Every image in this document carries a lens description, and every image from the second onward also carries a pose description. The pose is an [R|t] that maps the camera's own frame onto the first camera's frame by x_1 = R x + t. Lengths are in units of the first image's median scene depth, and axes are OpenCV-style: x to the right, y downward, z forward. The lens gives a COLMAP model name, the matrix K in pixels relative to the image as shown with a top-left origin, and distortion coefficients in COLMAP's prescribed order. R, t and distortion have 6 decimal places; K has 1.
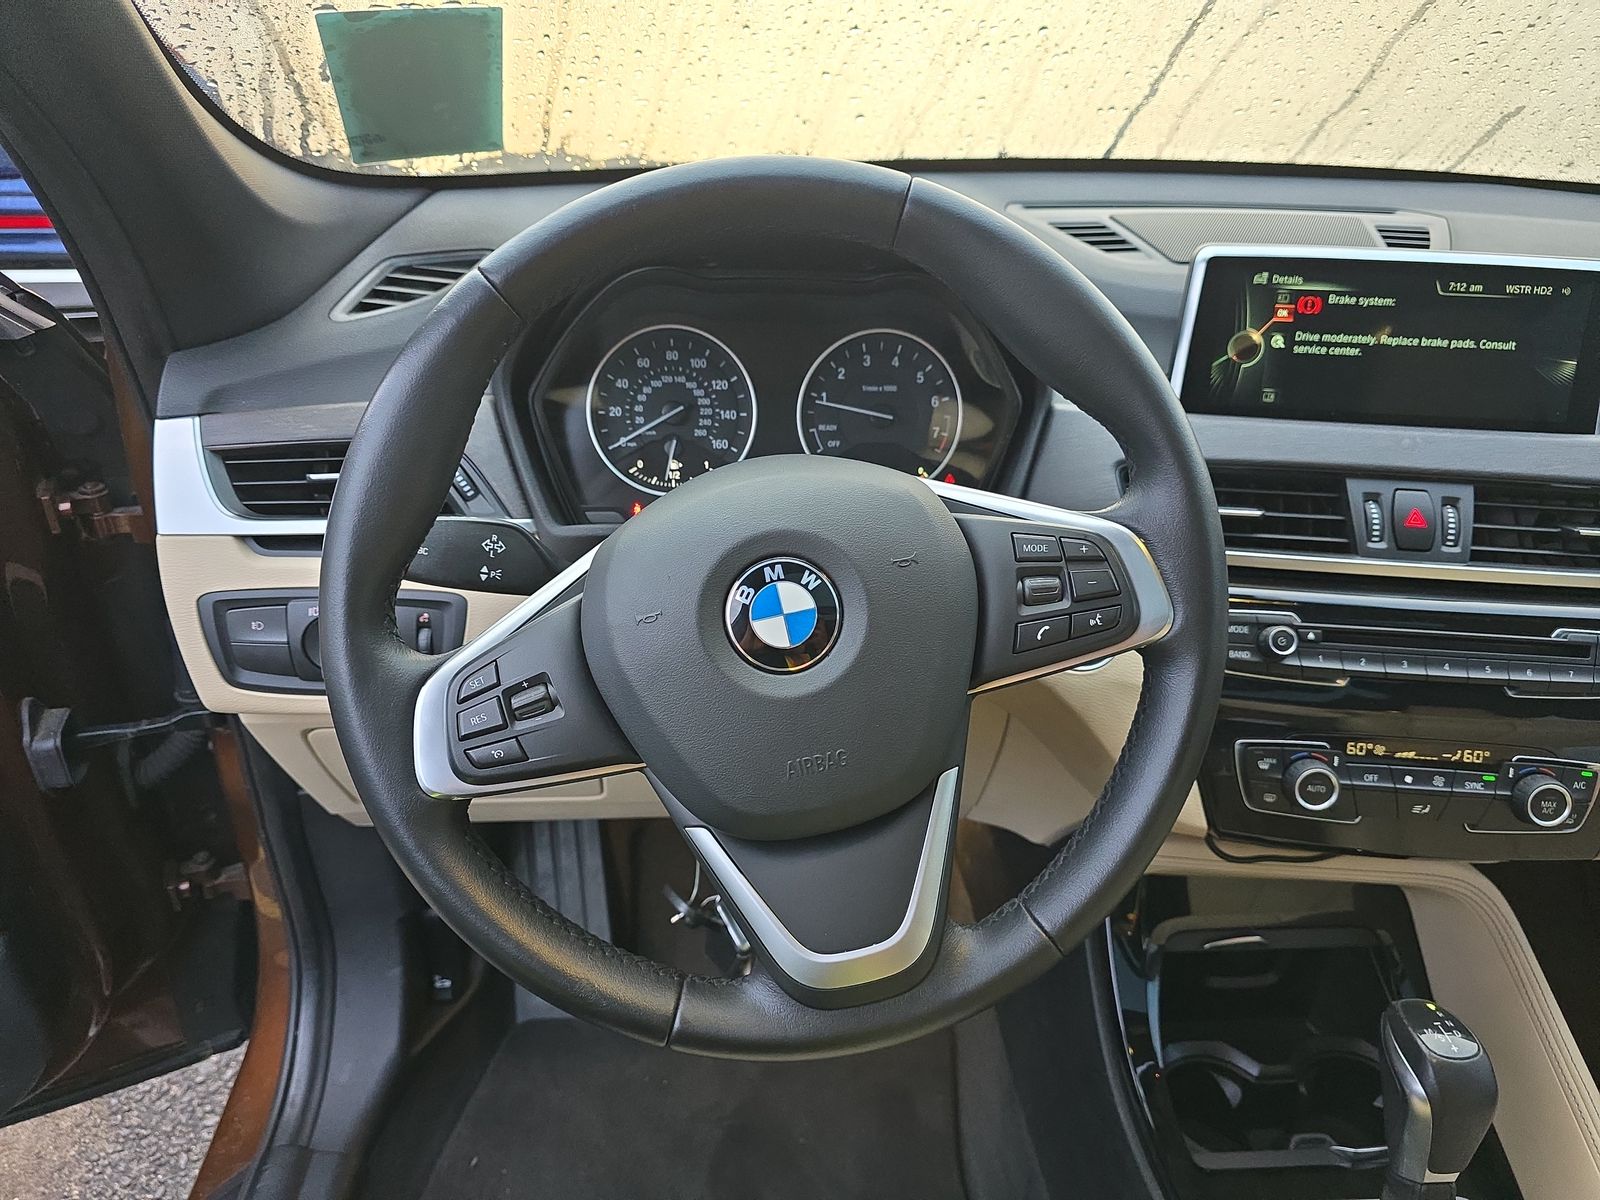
lens RADIAL K [[1068.0, 0, 800.0], [0, 1068.0, 600.0], [0, 0, 1]] dist [0.057222, -0.061232]
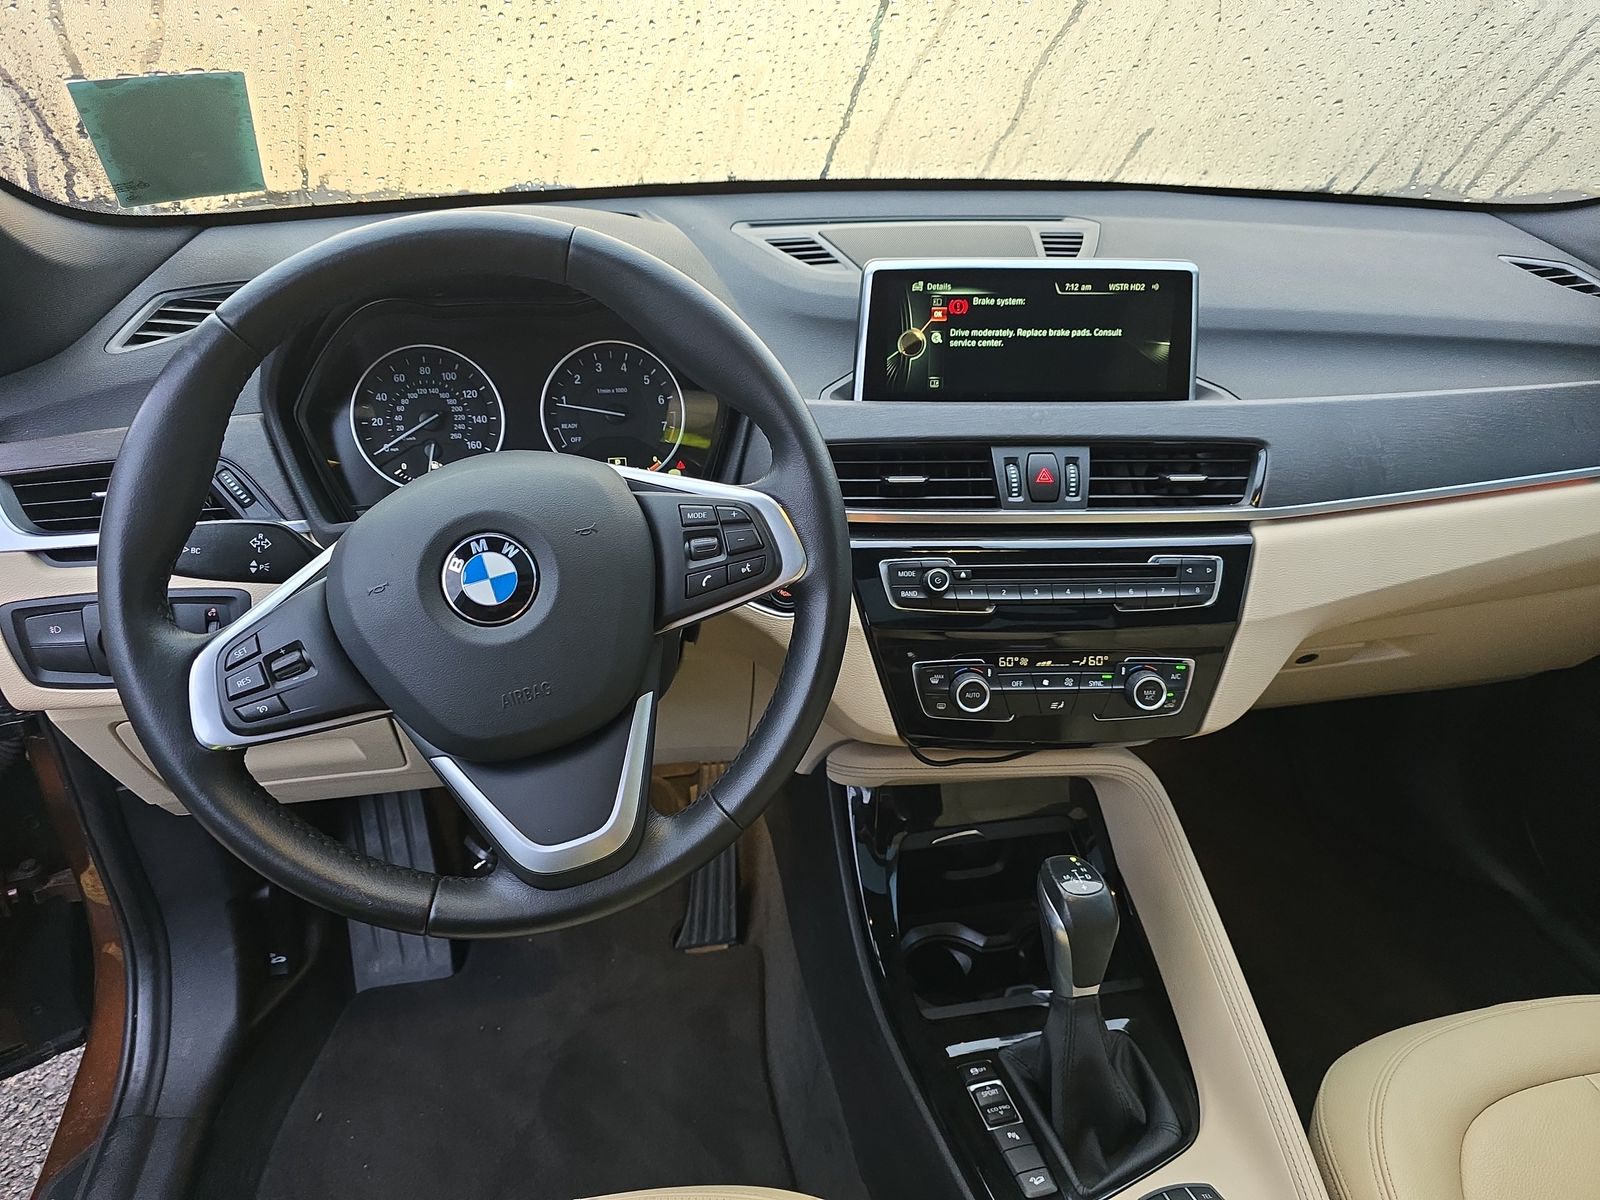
lens RADIAL K [[1077.2, 0, 797.5], [0, 1077.2, 603.7], [0, 0, 1]] dist [0.050816, -0.039096]
pose [[0.991493, -0.071198, 0.108960, 0.132083], [0.070005, 0.997438, 0.014742, 0.032098], [-0.109730, -0.006989, 0.993937, -0.201915]]
